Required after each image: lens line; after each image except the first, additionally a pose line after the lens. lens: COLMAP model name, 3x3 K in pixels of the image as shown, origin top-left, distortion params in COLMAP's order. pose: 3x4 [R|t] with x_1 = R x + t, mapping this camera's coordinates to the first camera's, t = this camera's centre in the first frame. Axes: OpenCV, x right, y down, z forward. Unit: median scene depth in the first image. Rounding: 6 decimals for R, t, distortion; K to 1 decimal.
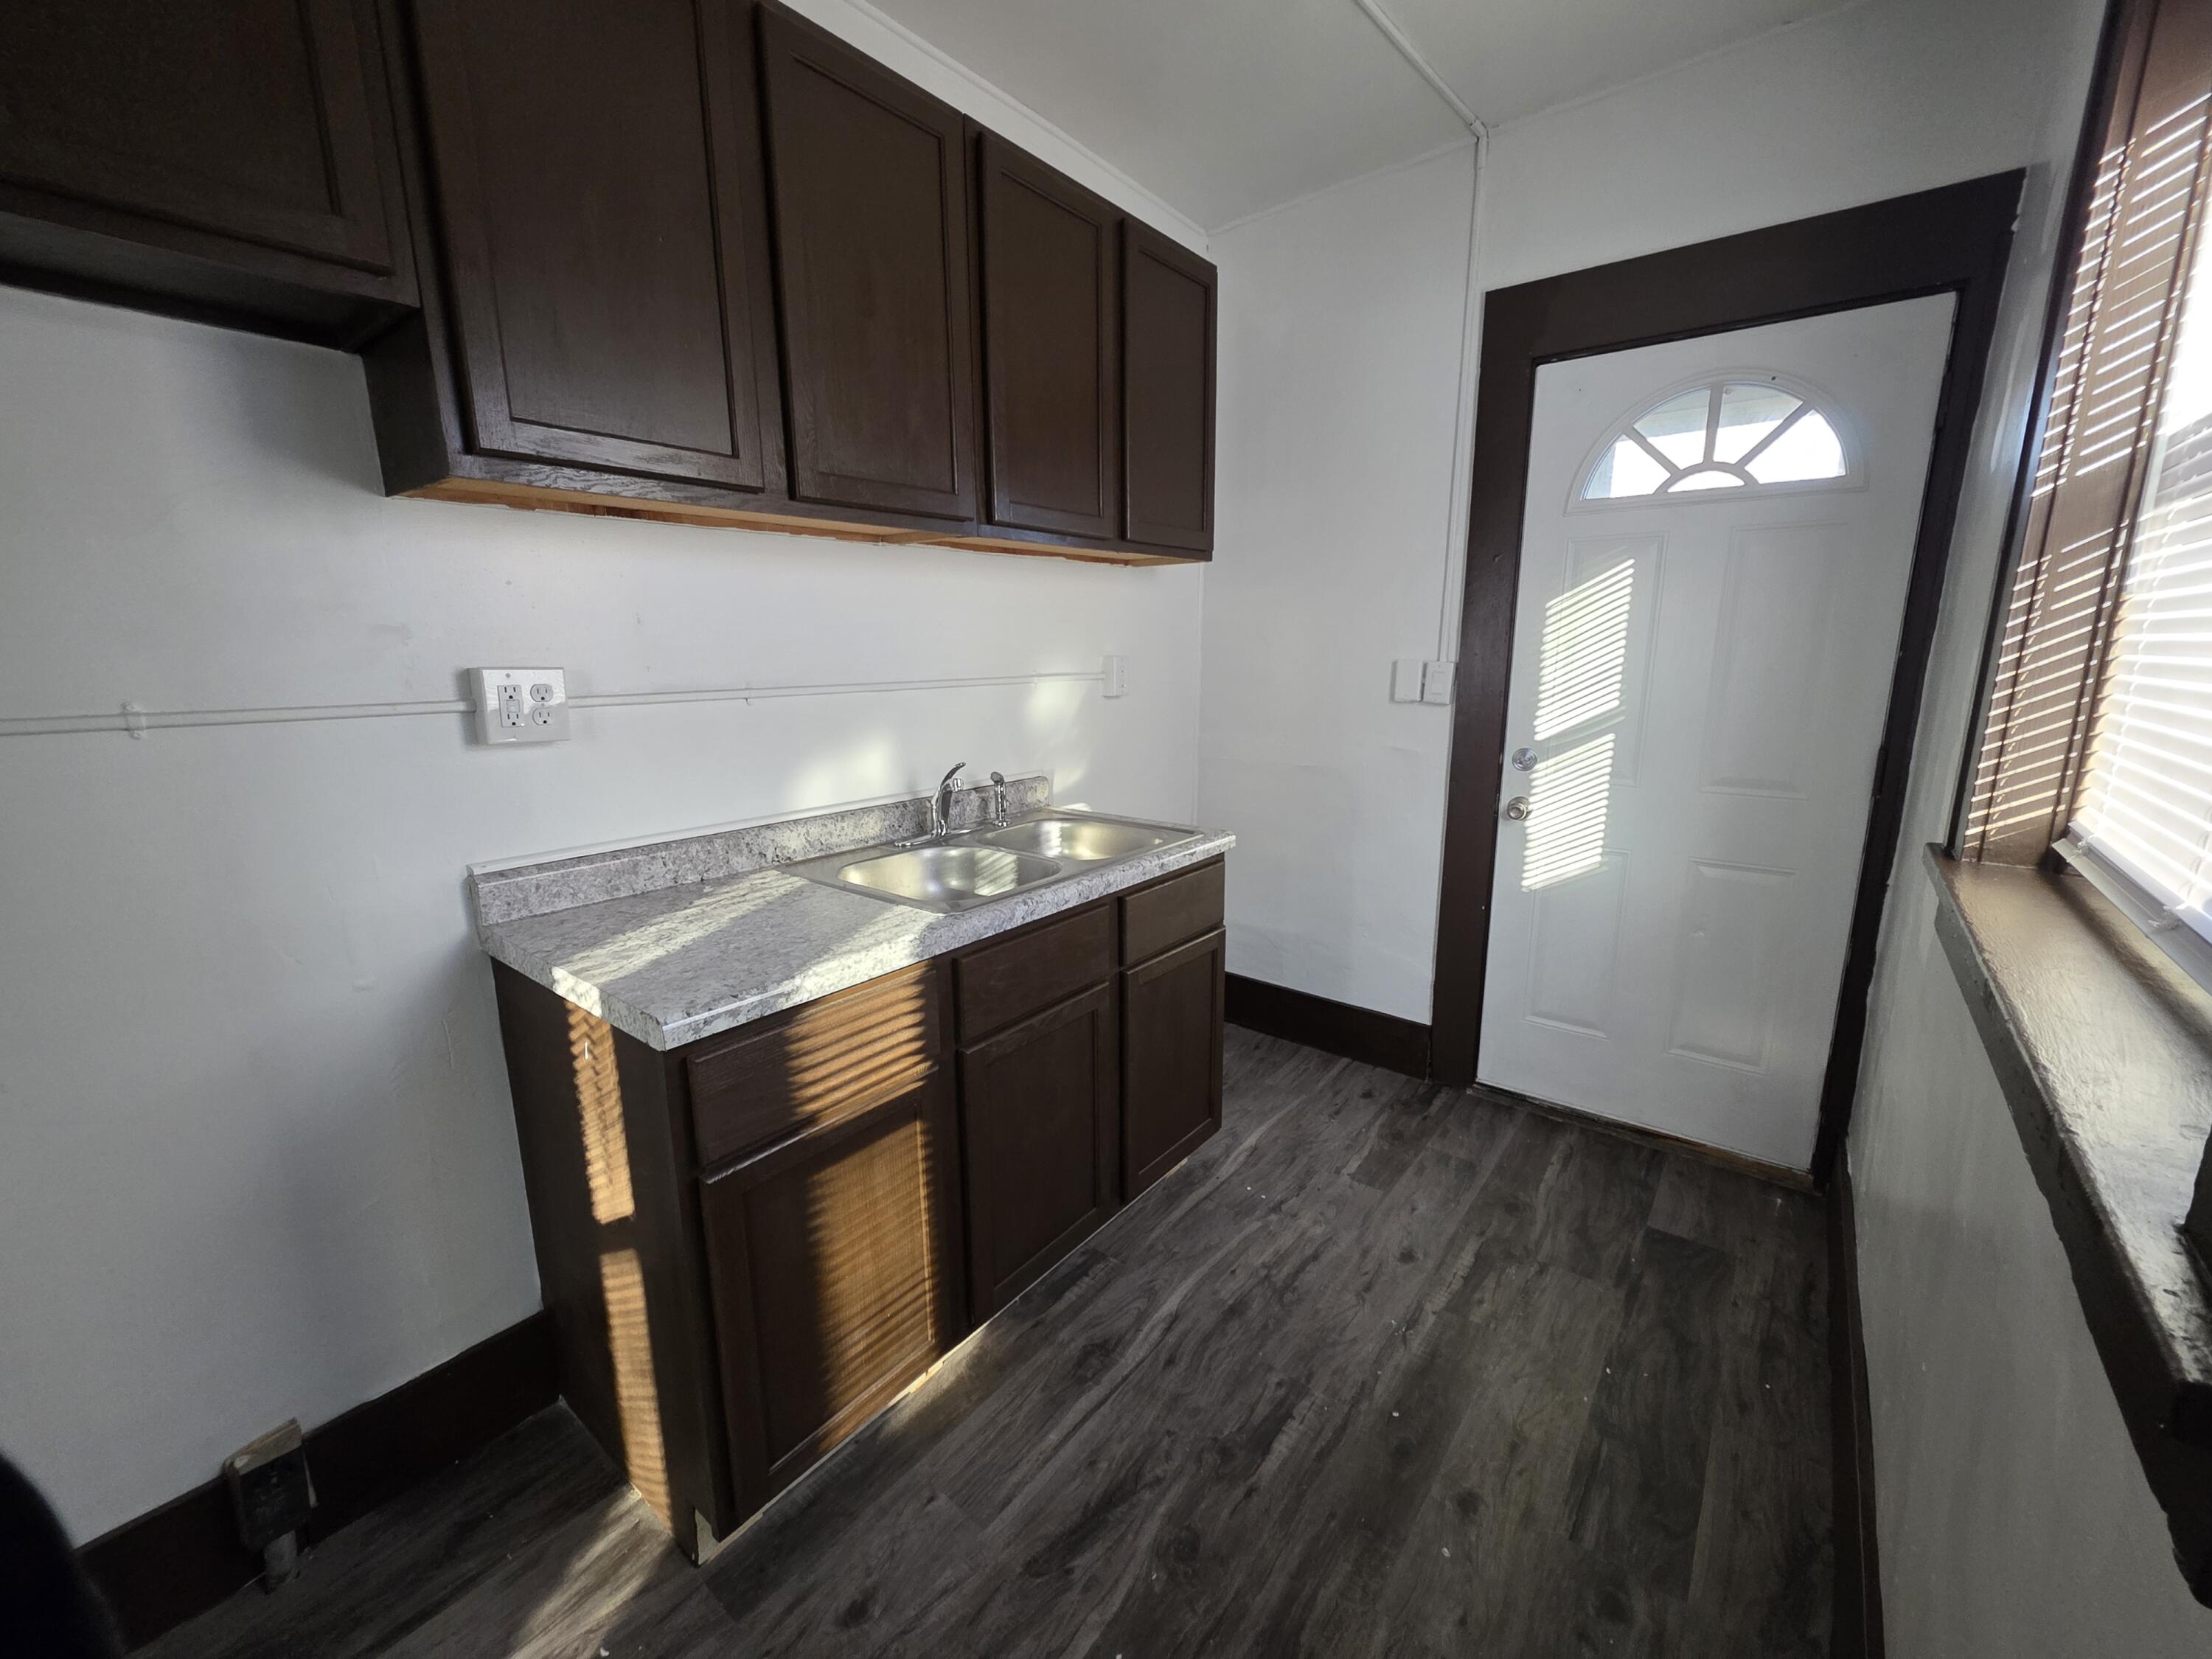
lens RADIAL K [[893.2, 0, 1104.9], [0, 893.2, 830.5], [0, 0, 1]] dist [0.002685, -0.000251]
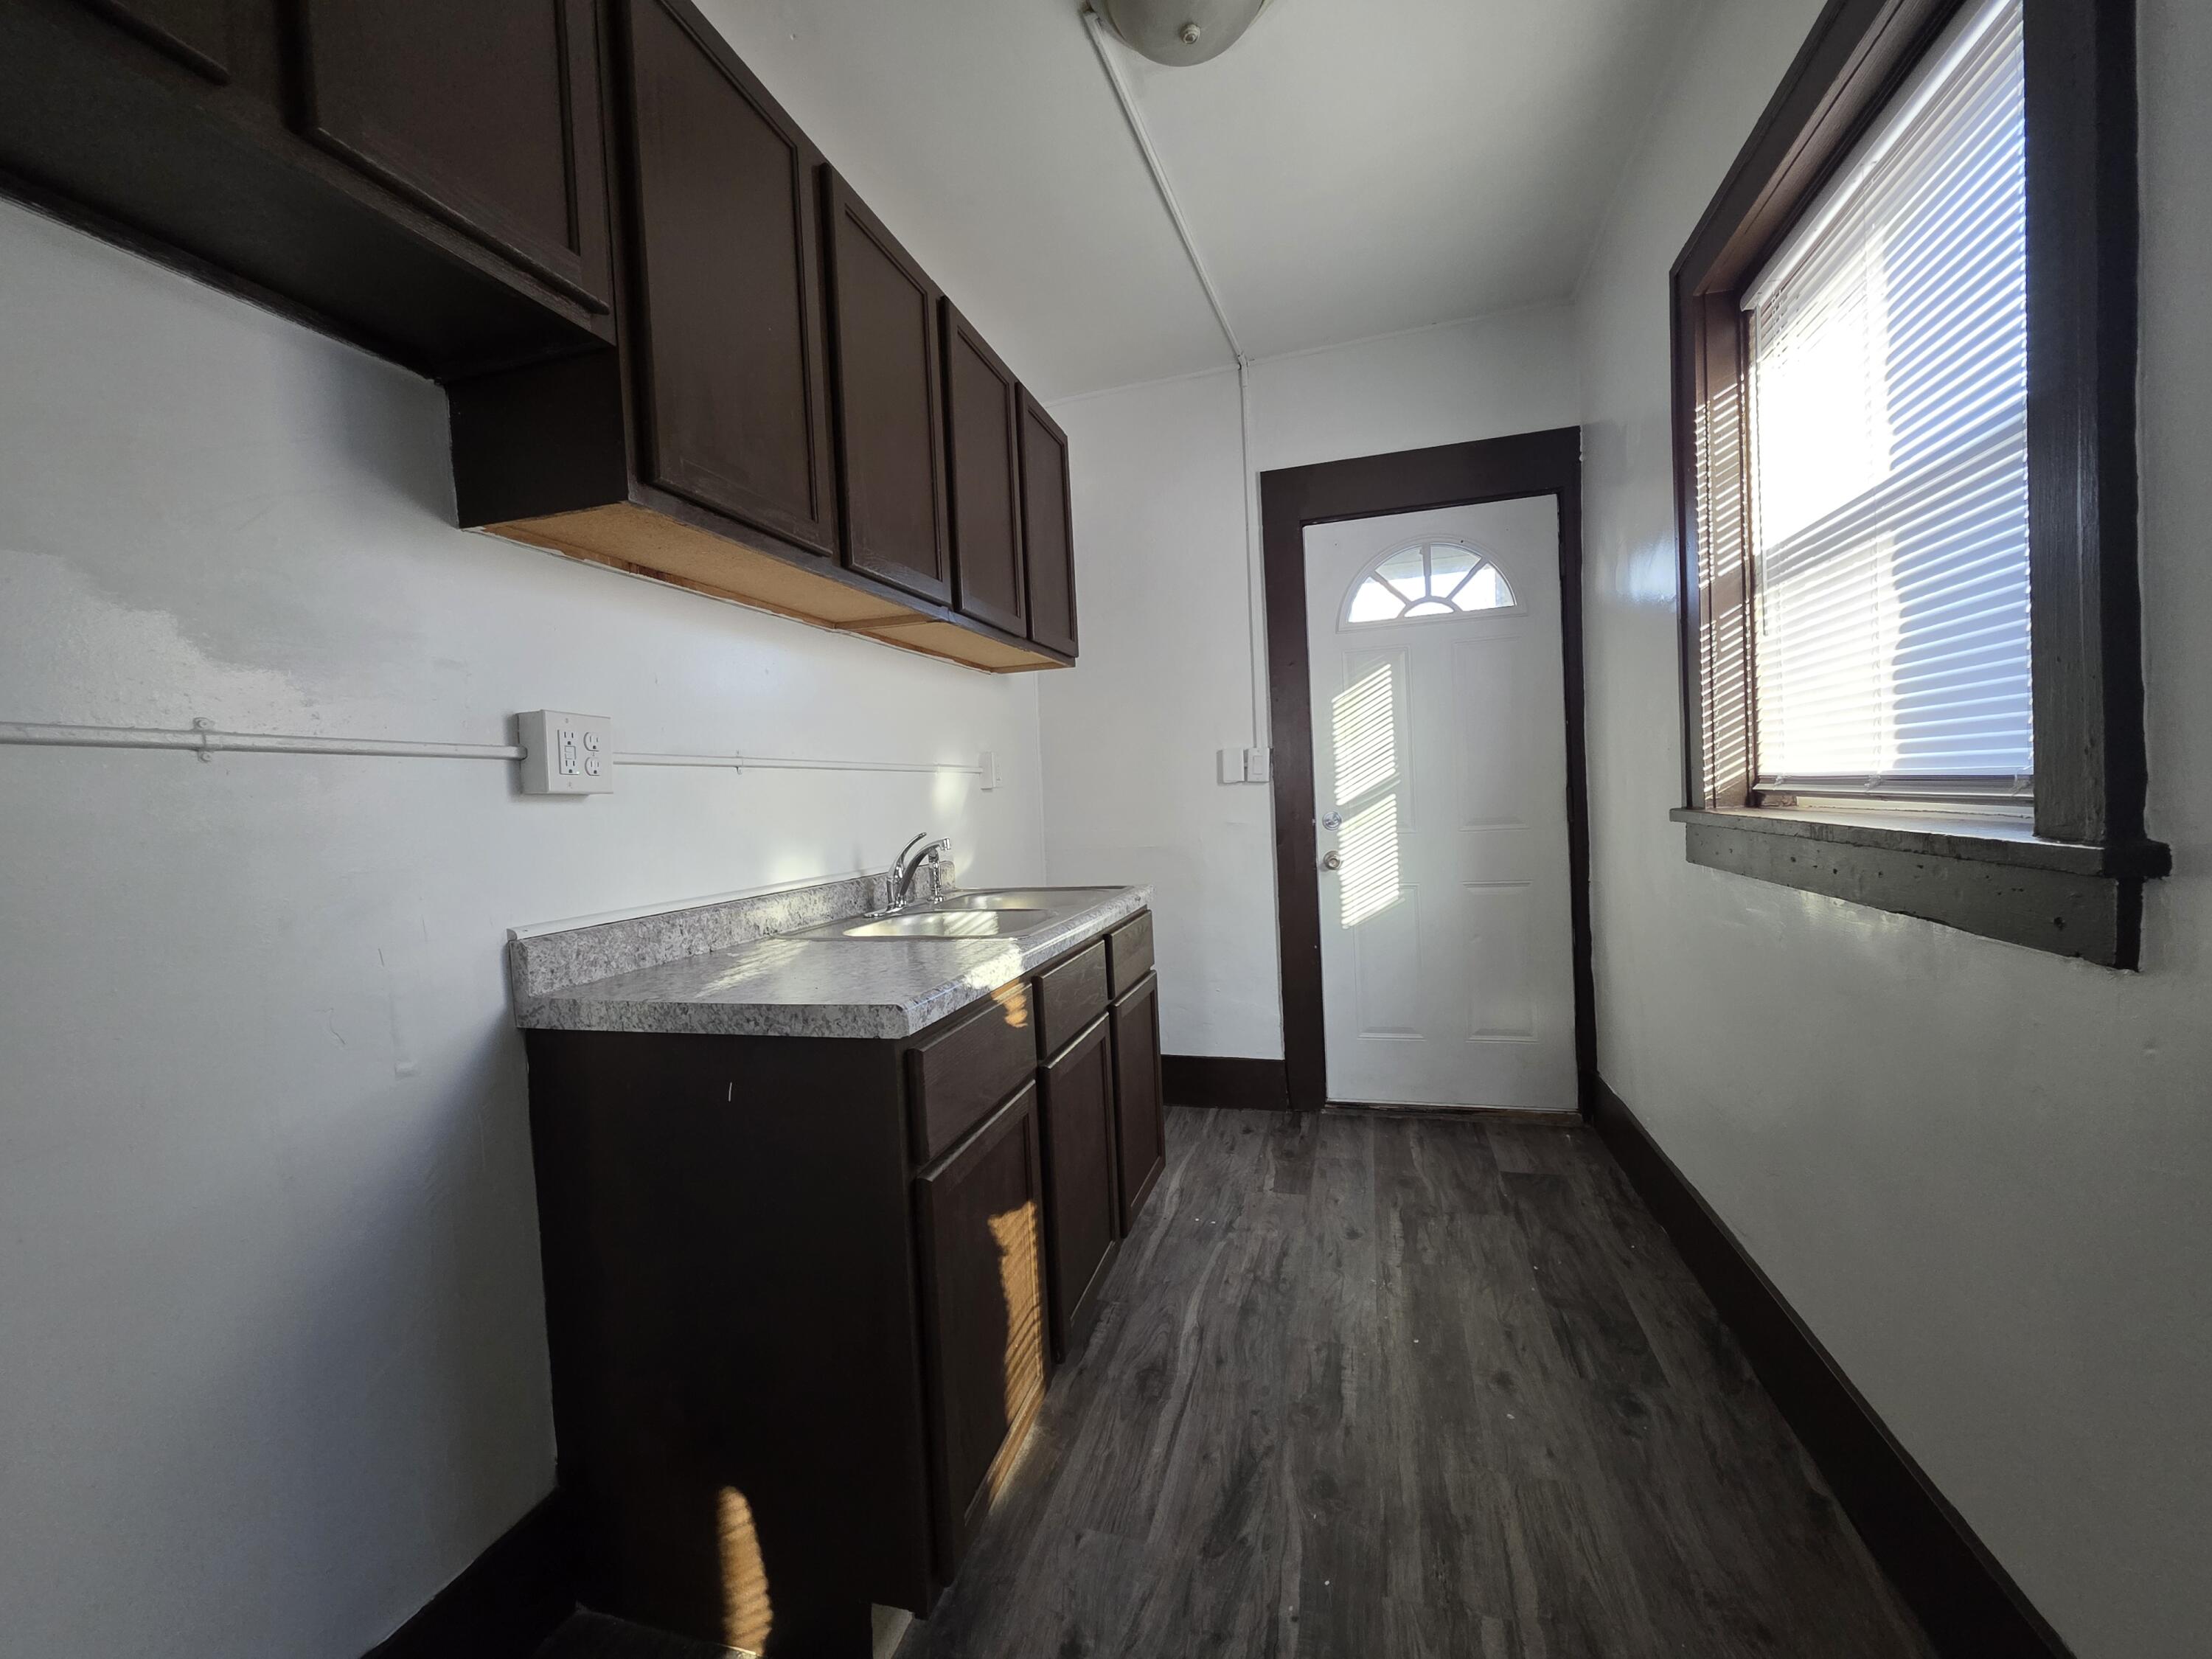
lens RADIAL K [[893.2, 0, 1109.6], [0, 893.2, 829.8], [0, 0, 1]] dist [0.002685, -0.000251]
pose [[0.925083, -0.054539, 0.375829, -0.367940], [0.121037, 0.980368, -0.155658, 0.114471], [-0.359961, 0.189486, 0.913522, -0.032062]]
